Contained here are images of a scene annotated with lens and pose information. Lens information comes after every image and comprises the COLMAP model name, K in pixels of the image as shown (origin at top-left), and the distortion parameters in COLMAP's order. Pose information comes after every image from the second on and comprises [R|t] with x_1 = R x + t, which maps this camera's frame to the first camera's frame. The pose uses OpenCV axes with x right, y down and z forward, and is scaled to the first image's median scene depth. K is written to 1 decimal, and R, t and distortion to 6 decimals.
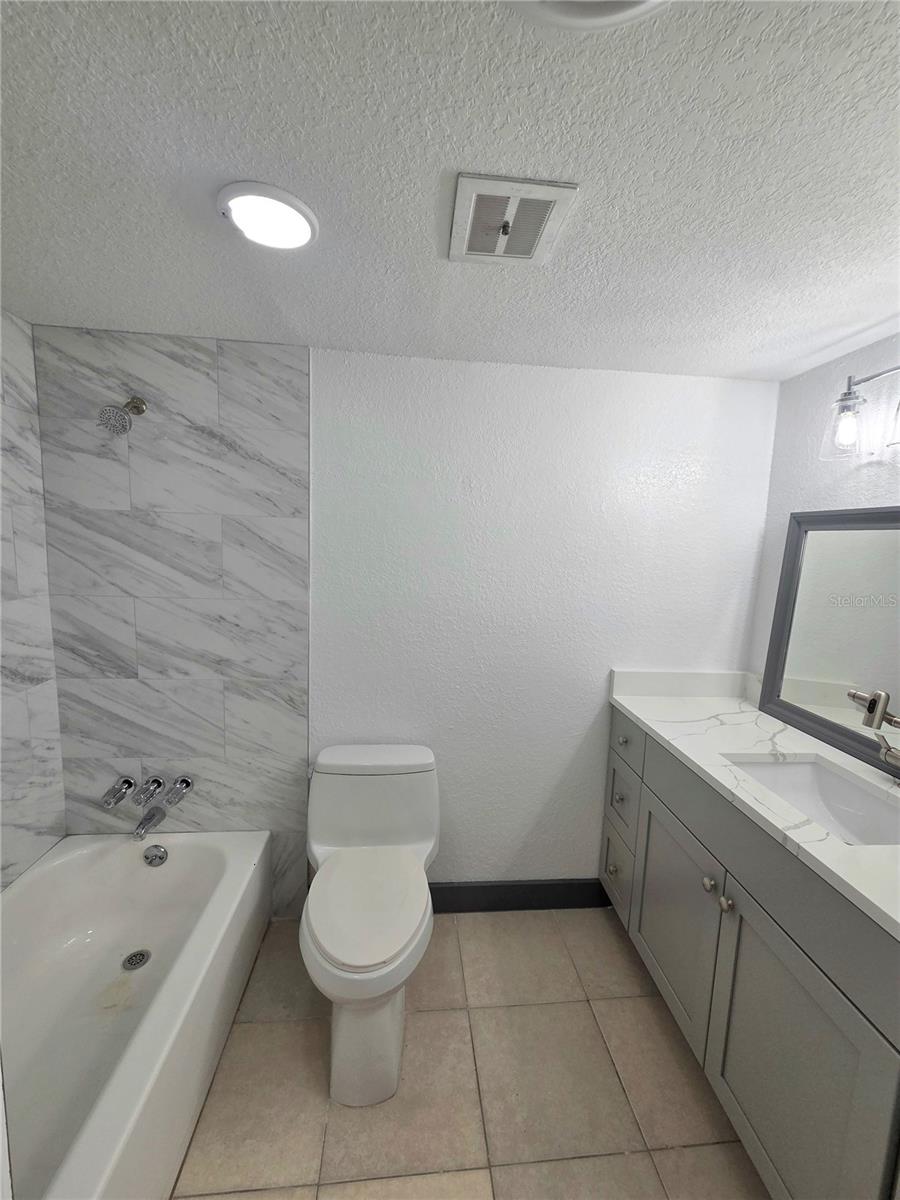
lens RADIAL K [[494.9, 0, 456.2], [0, 494.9, 598.5], [0, 0, 1]] dist [0.003852, 0.000968]
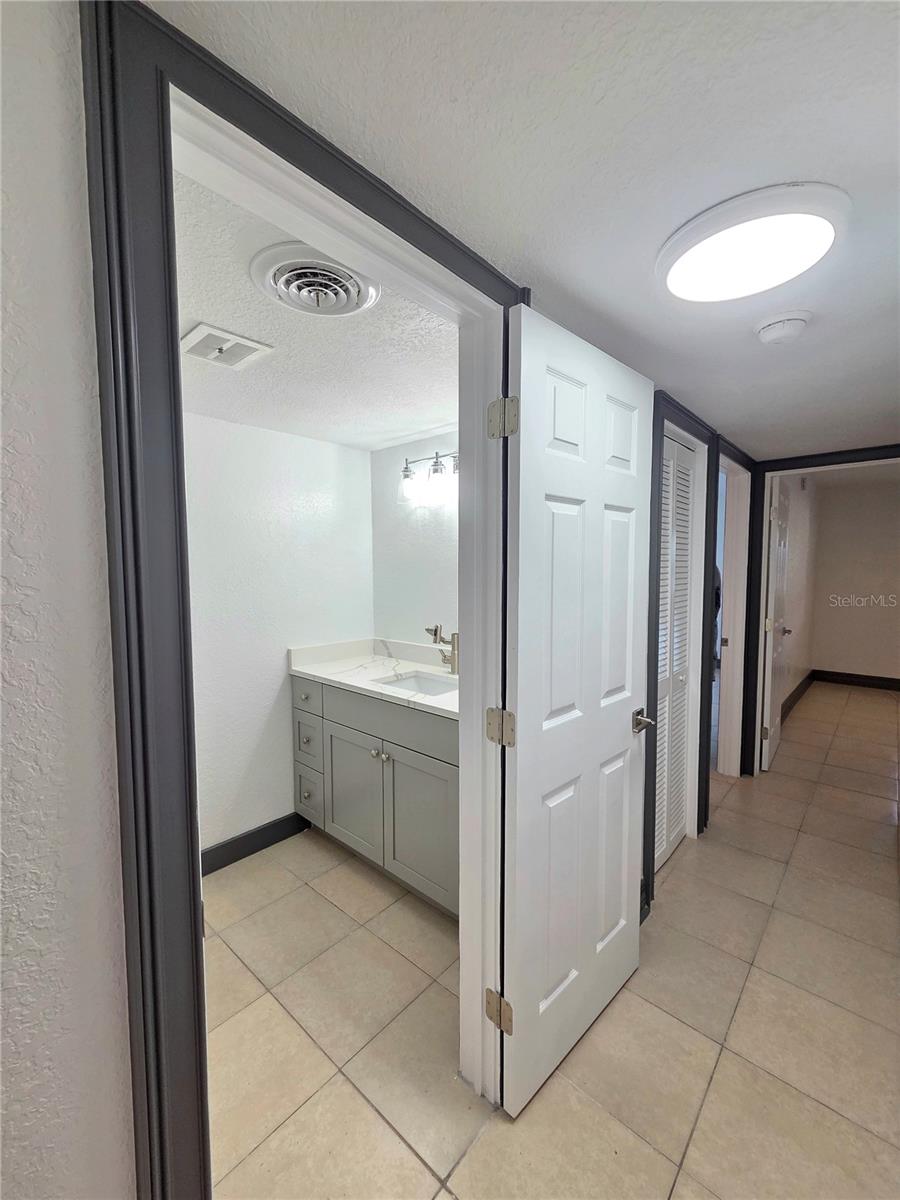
lens RADIAL K [[494.9, 0, 456.2], [0, 494.9, 598.5], [0, 0, 1]] dist [0.003852, 0.000968]
pose [[0.729612, -0.087520, 0.678238, -0.290862], [0.115170, 0.993337, 0.004286, 0.062614], [-0.674093, 0.074986, 0.734830, -0.349185]]
